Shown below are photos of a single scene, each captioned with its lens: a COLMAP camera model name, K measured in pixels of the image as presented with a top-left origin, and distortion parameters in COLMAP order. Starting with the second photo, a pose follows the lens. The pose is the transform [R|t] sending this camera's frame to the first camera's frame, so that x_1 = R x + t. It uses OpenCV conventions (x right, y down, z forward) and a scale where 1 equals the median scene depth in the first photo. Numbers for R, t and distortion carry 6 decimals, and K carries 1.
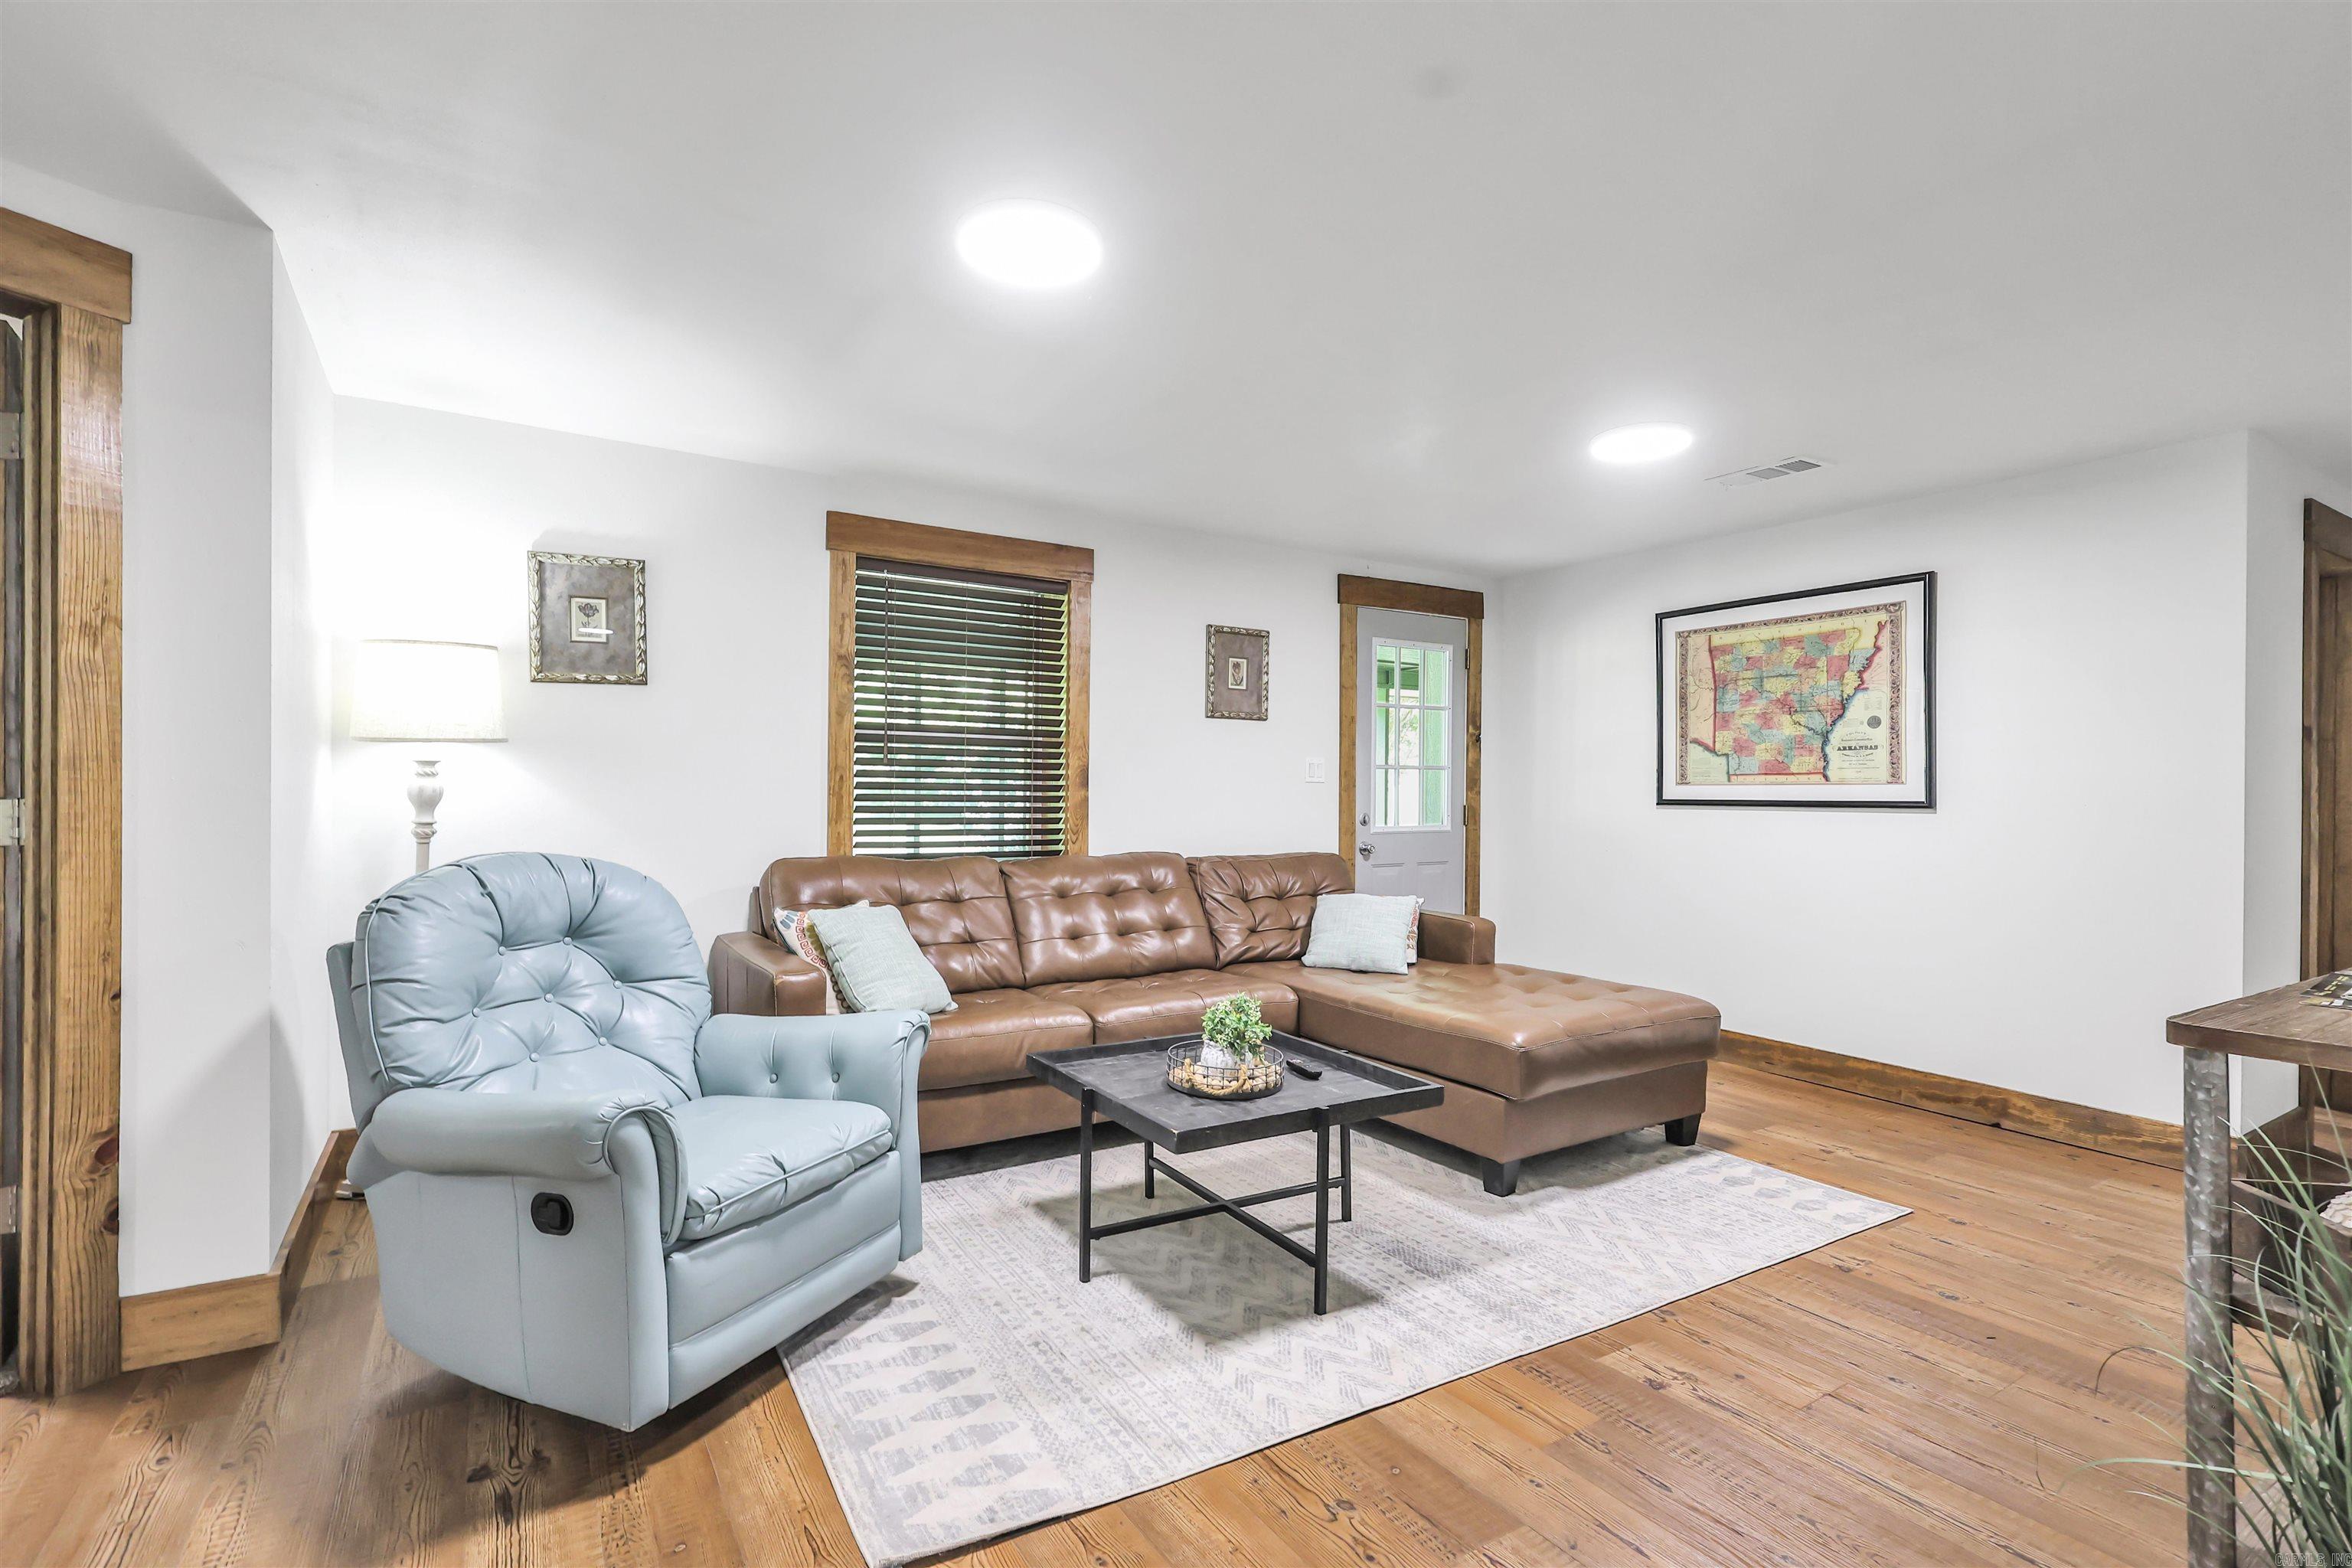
lens RADIAL K [[1103.6, 0, 1166.6], [0, 1103.6, 786.6], [0, 0, 1]] dist [-0.000058, 0.000217]
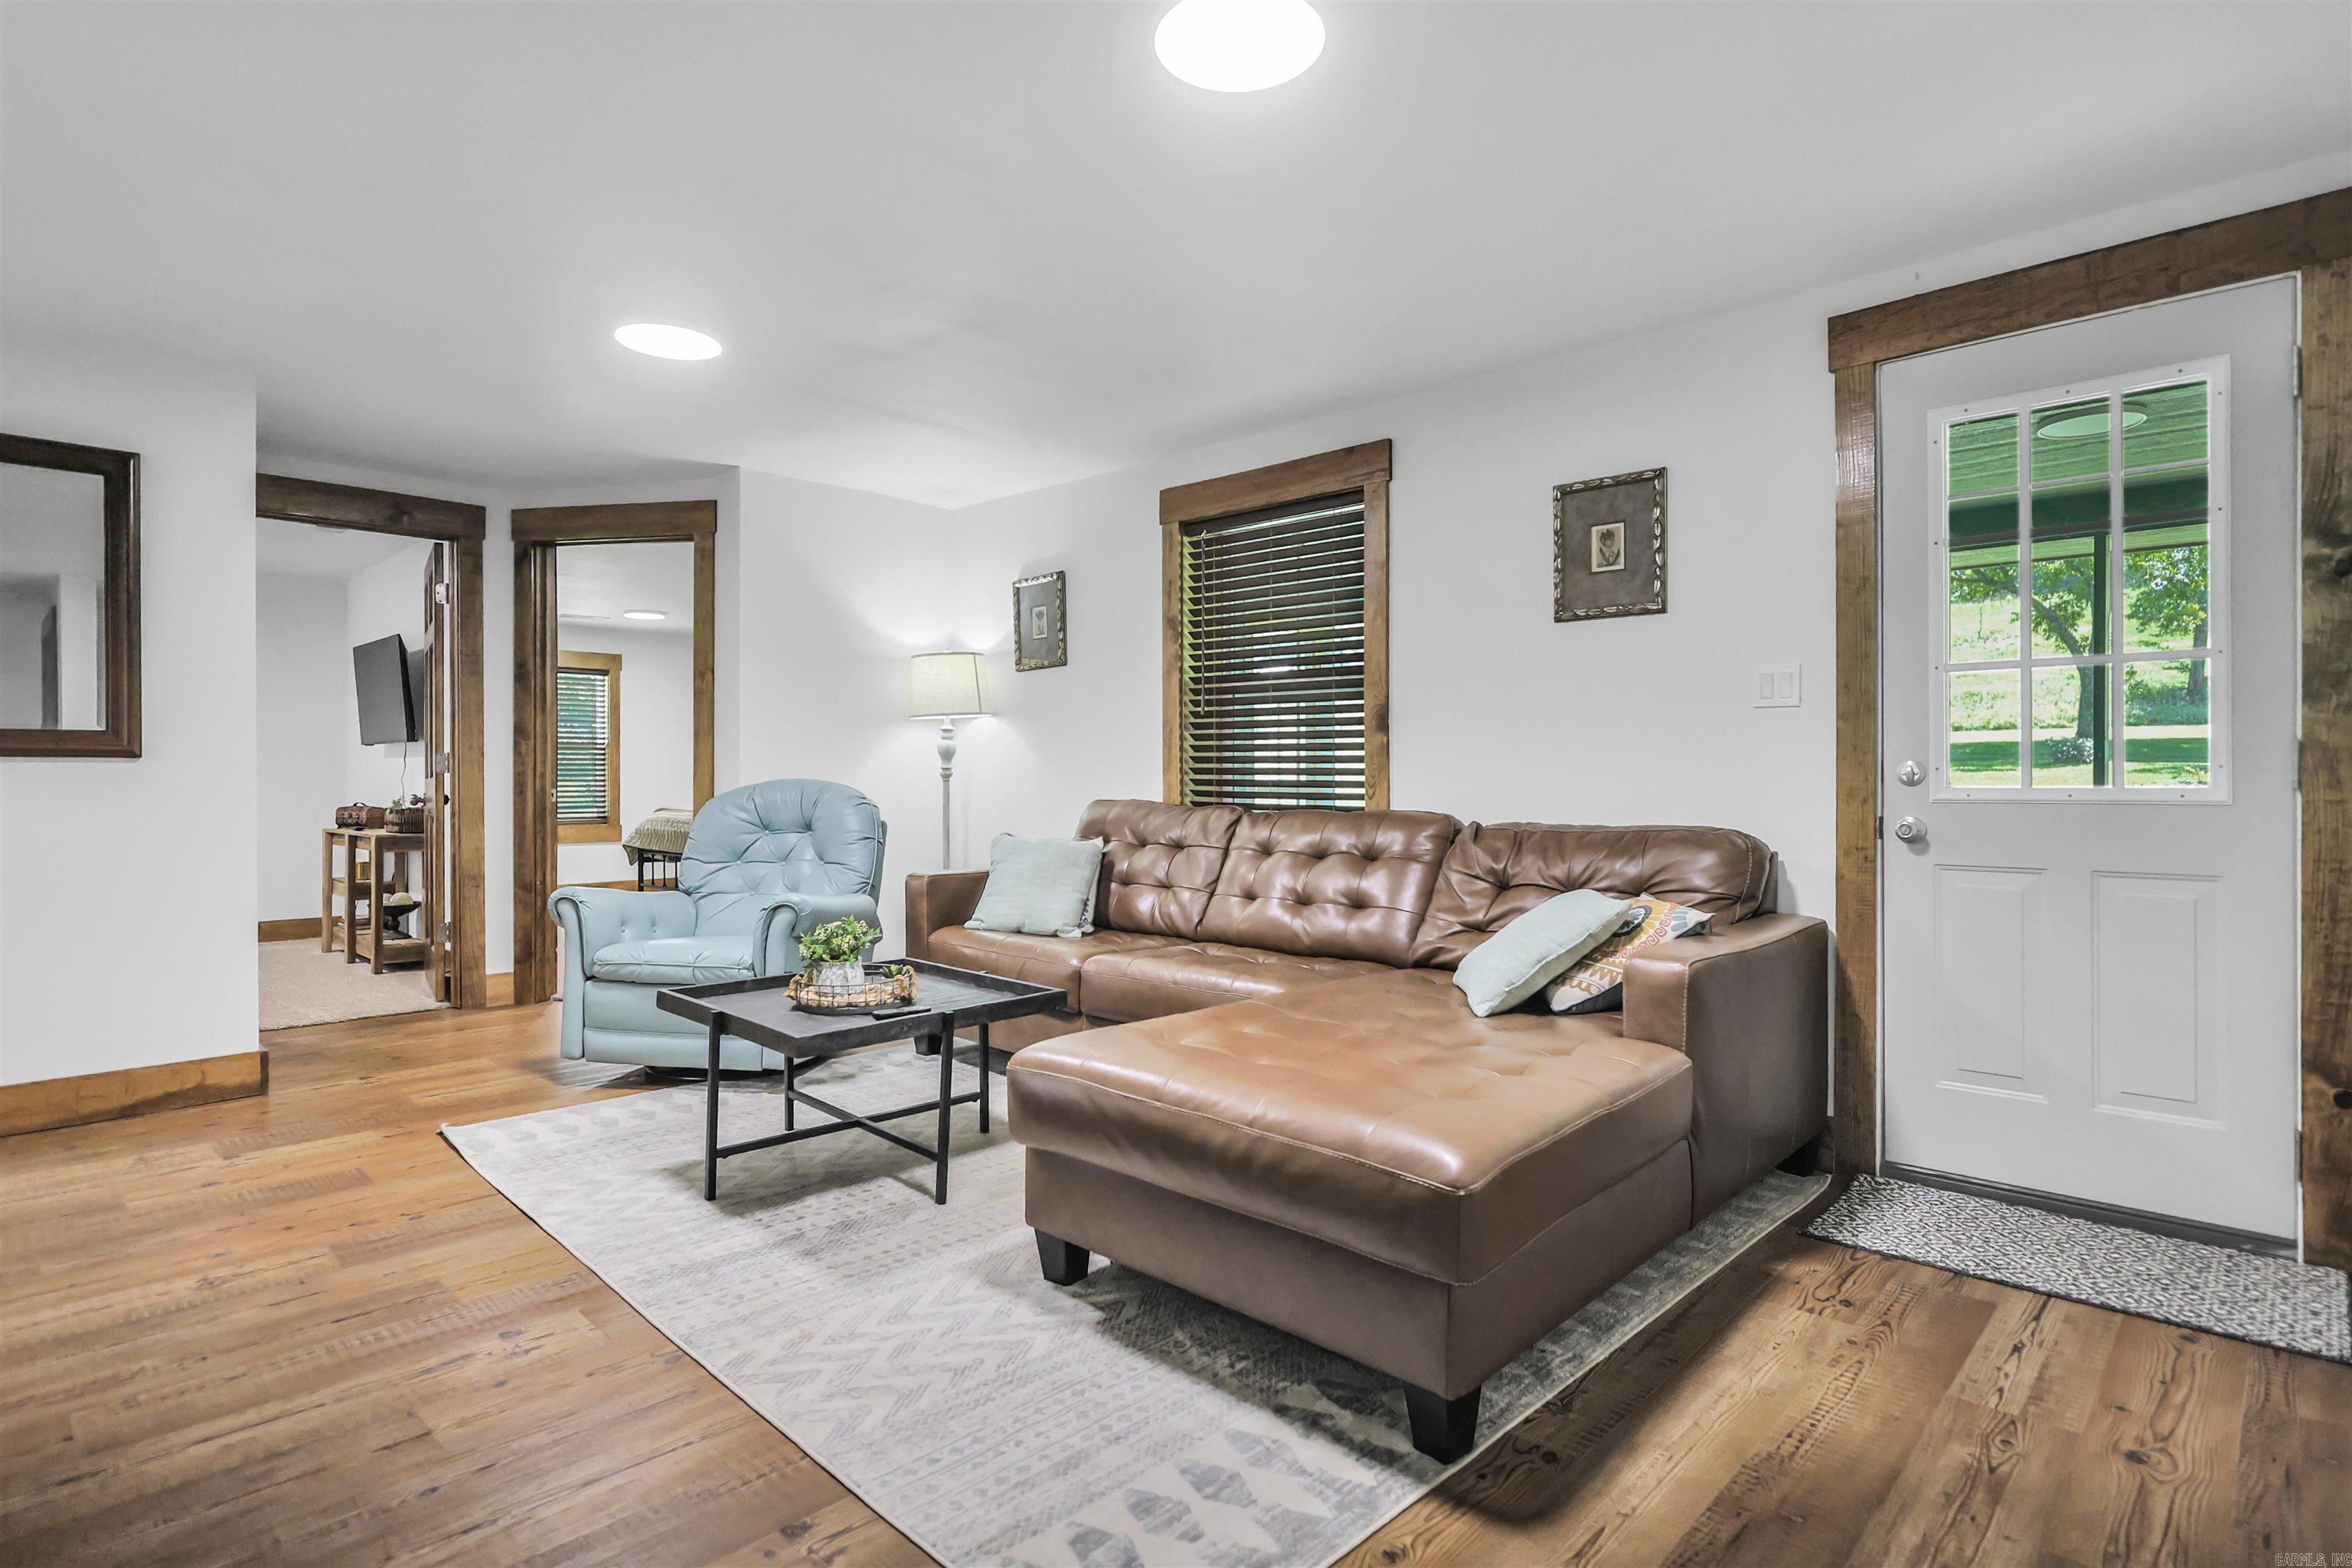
lens RADIAL K [[1181.0, 0, 1160.3], [0, 1181.0, 782.0], [0, 0, 1]] dist [0.002966, 0.000489]
pose [[0.235785, 0.001359, -0.971804, 0.937930], [0.006818, 0.999972, 0.003053, 0.044563], [0.971781, -0.007346, 0.235769, 0.790338]]
